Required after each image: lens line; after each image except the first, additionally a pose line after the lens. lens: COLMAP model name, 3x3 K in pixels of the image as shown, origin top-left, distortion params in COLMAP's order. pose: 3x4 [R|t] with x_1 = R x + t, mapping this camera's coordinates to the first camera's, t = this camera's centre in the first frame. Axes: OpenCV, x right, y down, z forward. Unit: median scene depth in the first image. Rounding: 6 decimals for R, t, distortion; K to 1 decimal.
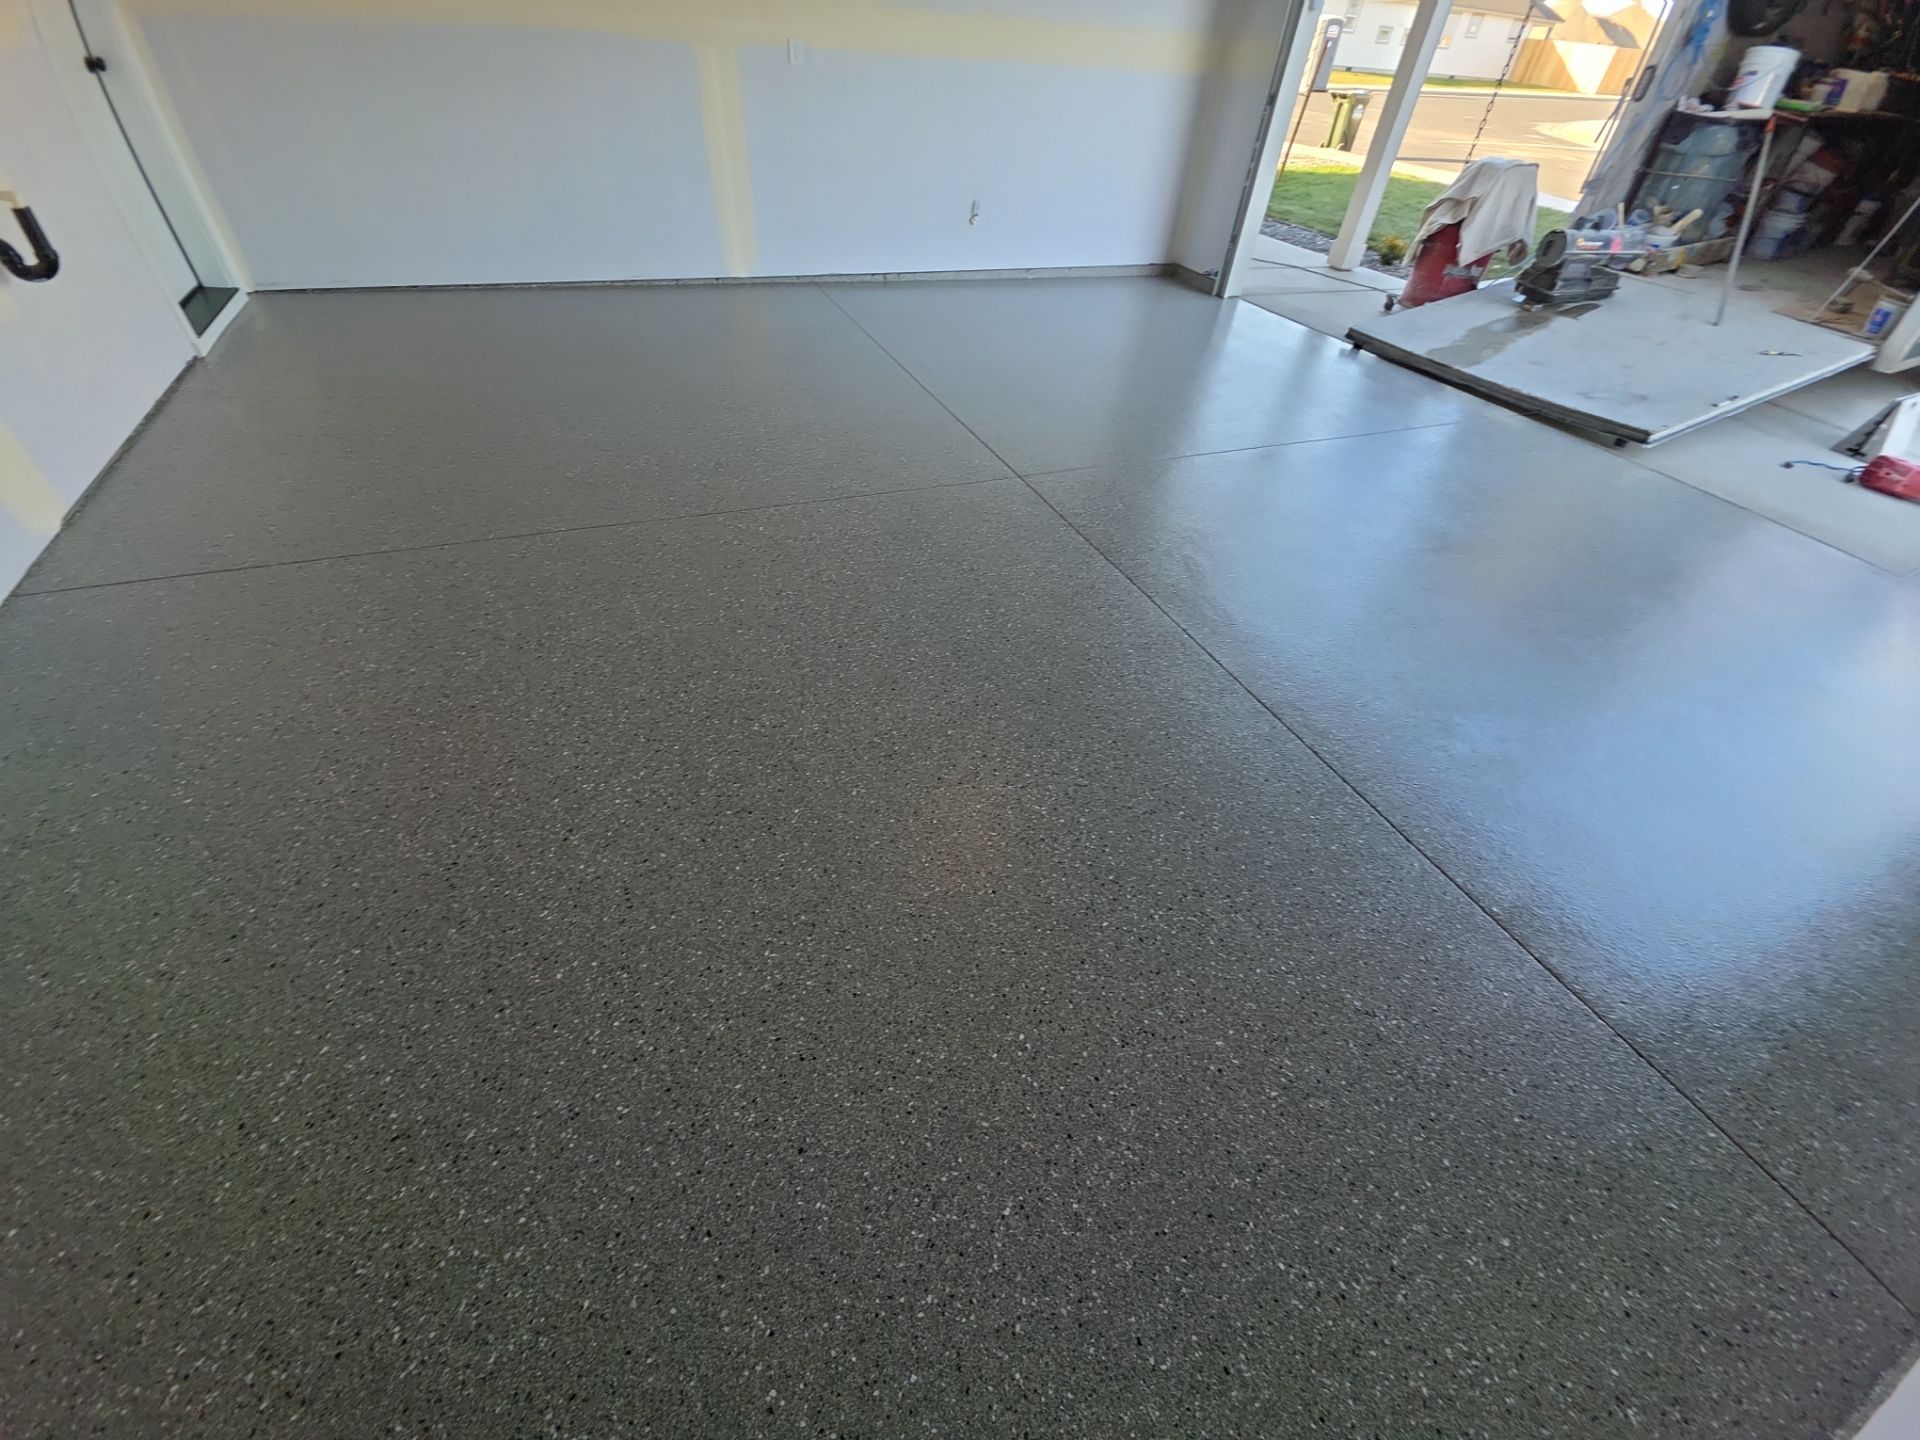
lens RADIAL K [[758.2, 0, 952.5], [0, 758.2, 716.4], [0, 0, 1]] dist [0.004415, -0.003204]
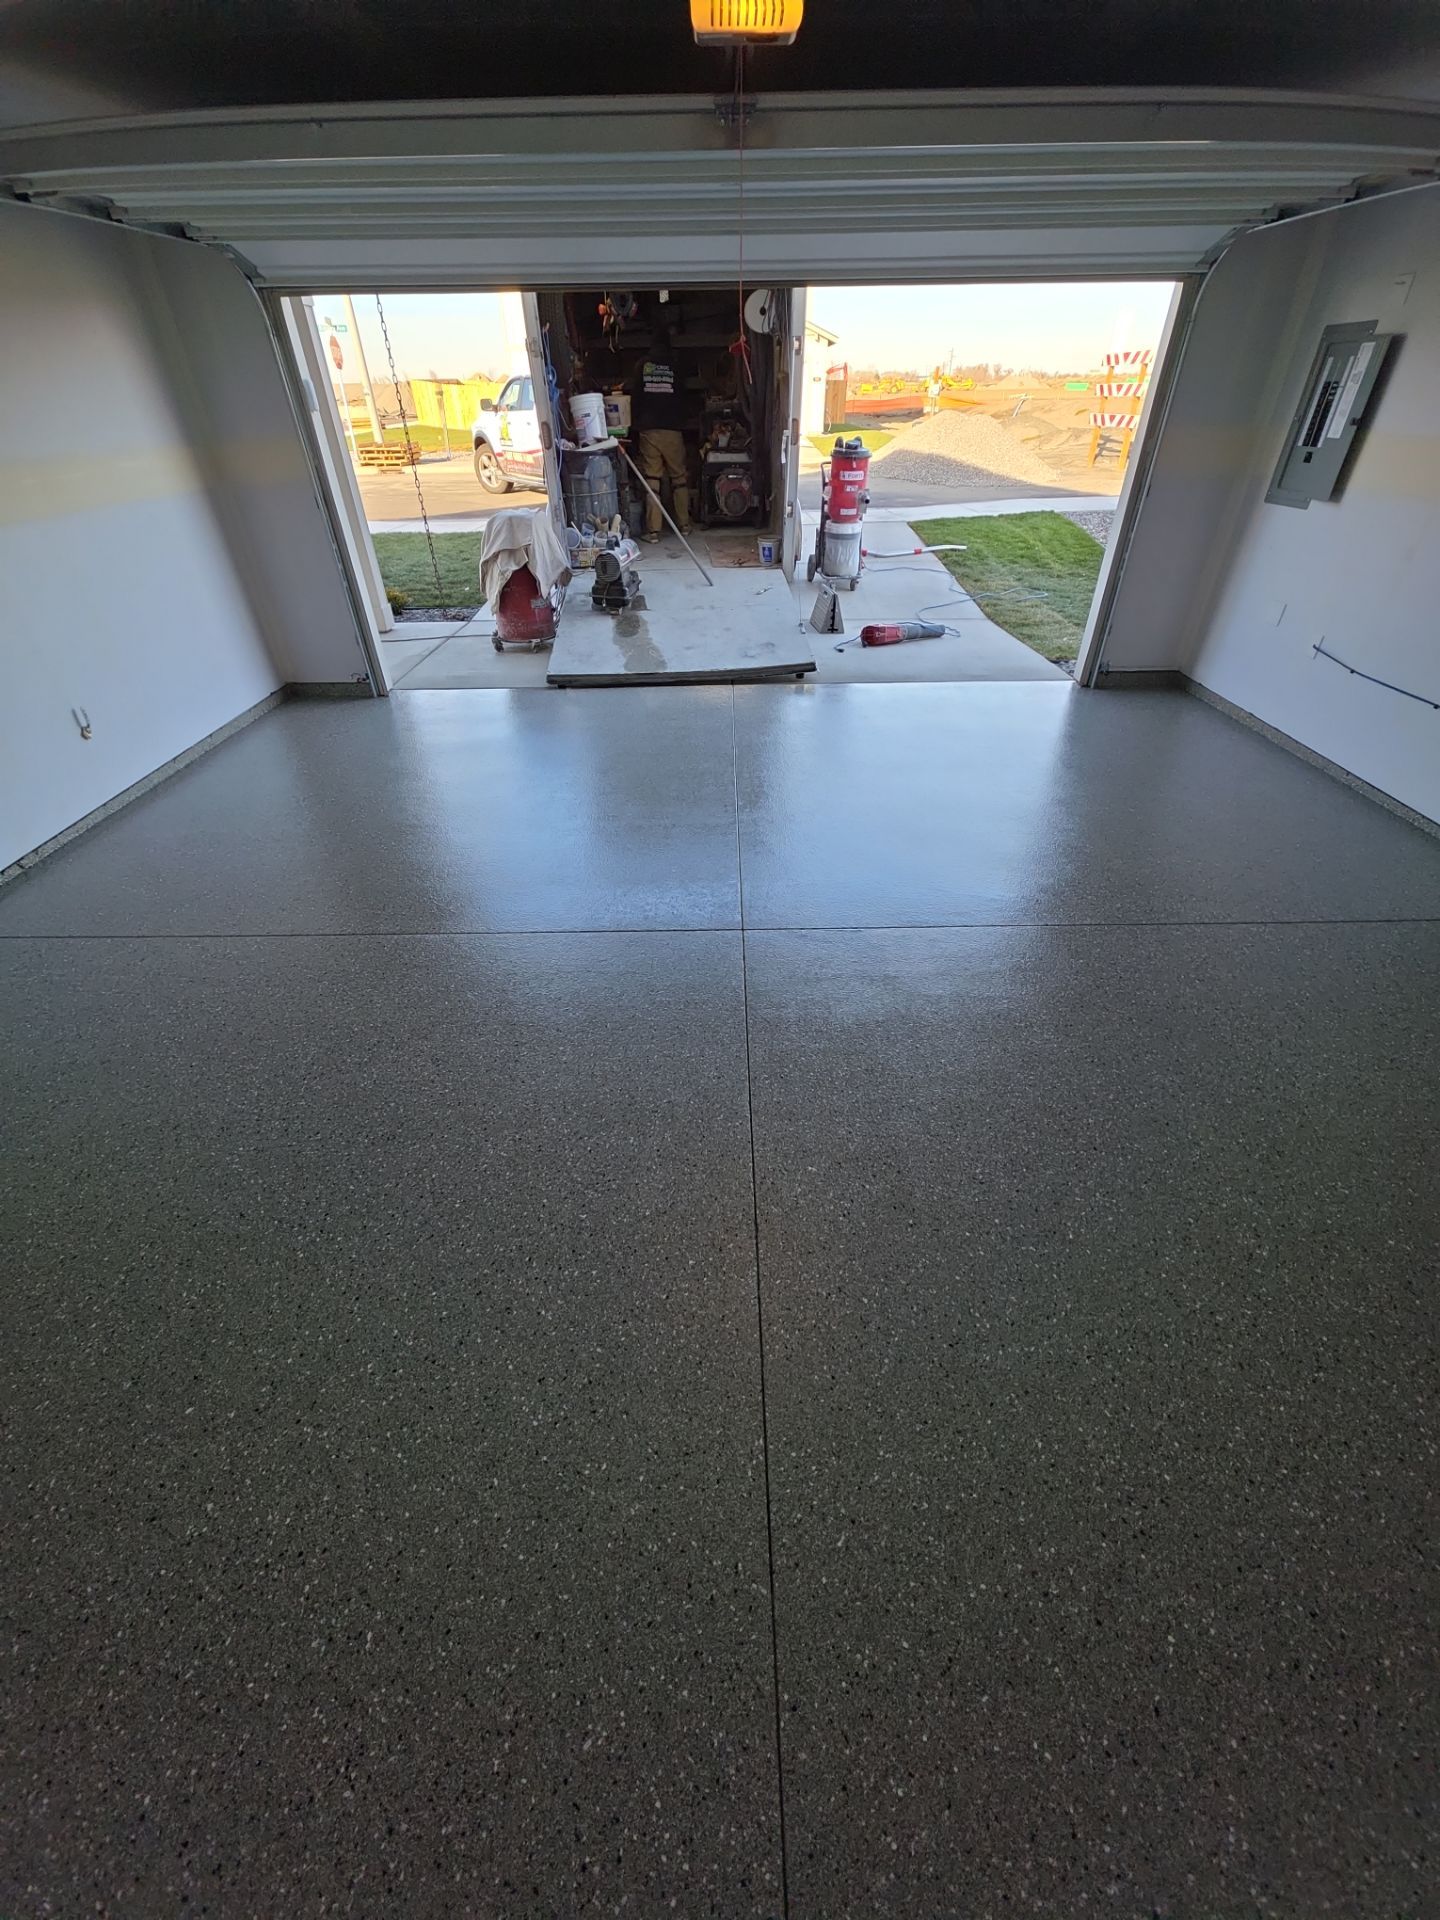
lens RADIAL K [[758.2, 0, 720.4], [0, 758.2, 957.7], [0, 0, 1]] dist [0.004415, -0.003204]
pose [[0.394009, -0.597086, 0.698745, -0.382672], [0.645560, 0.720928, 0.252023, -0.360196], [-0.654224, 0.351783, 0.669507, 0.287550]]
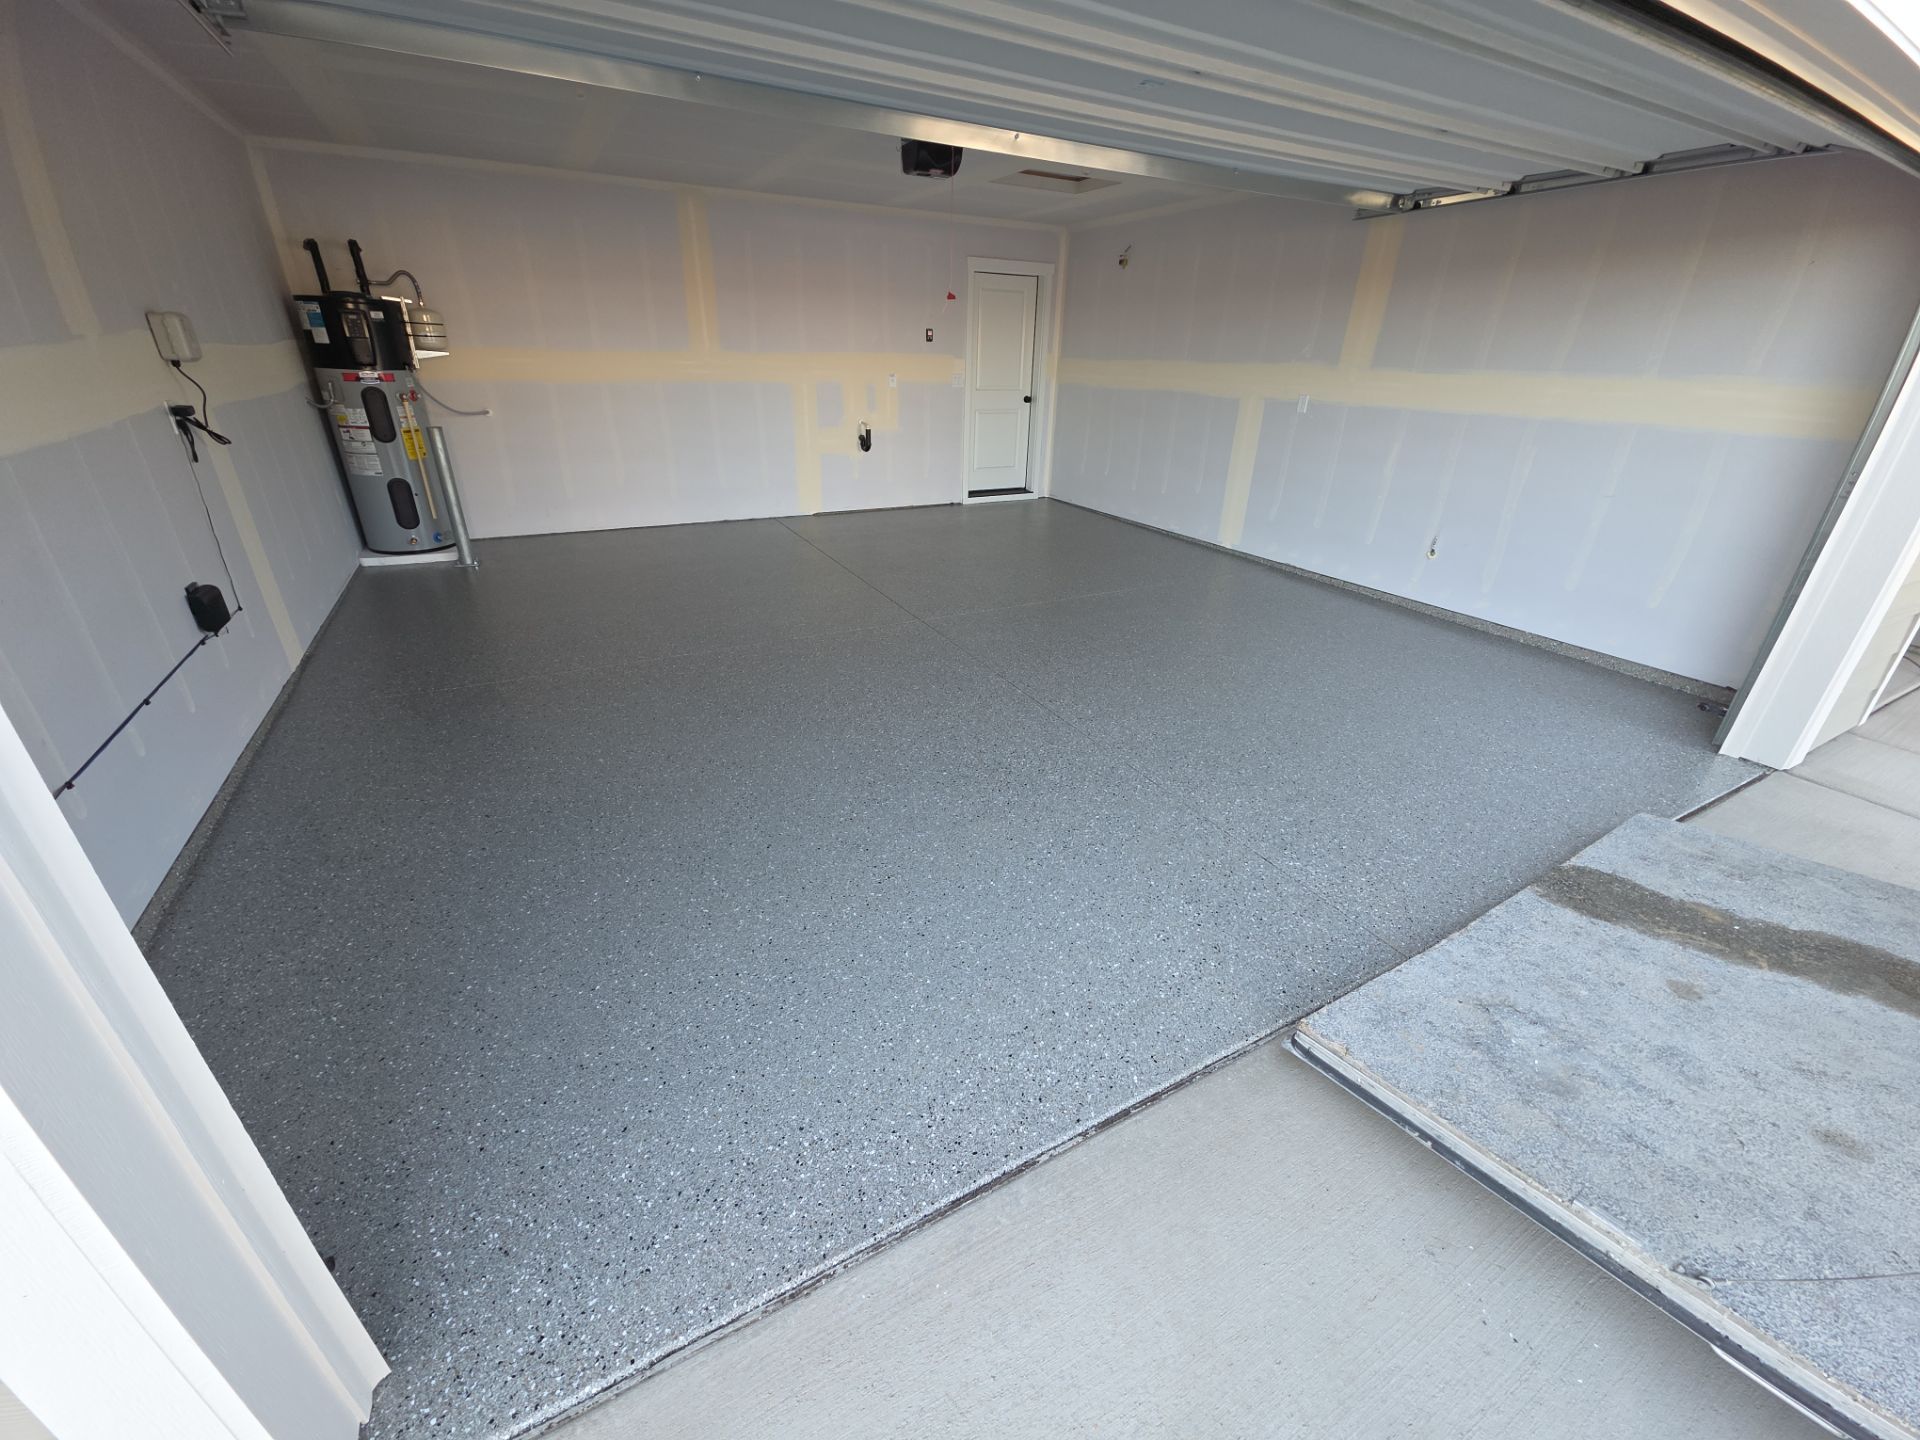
lens RADIAL K [[758.2, 0, 957.1], [0, 758.2, 720.7], [0, 0, 1]] dist [0.004415, -0.003204]
pose [[0.085433, 0.375560, -0.922852, 1.010942], [-0.682462, 0.696892, 0.220425, -0.366109], [0.725911, 0.610980, 0.315843, 0.470569]]
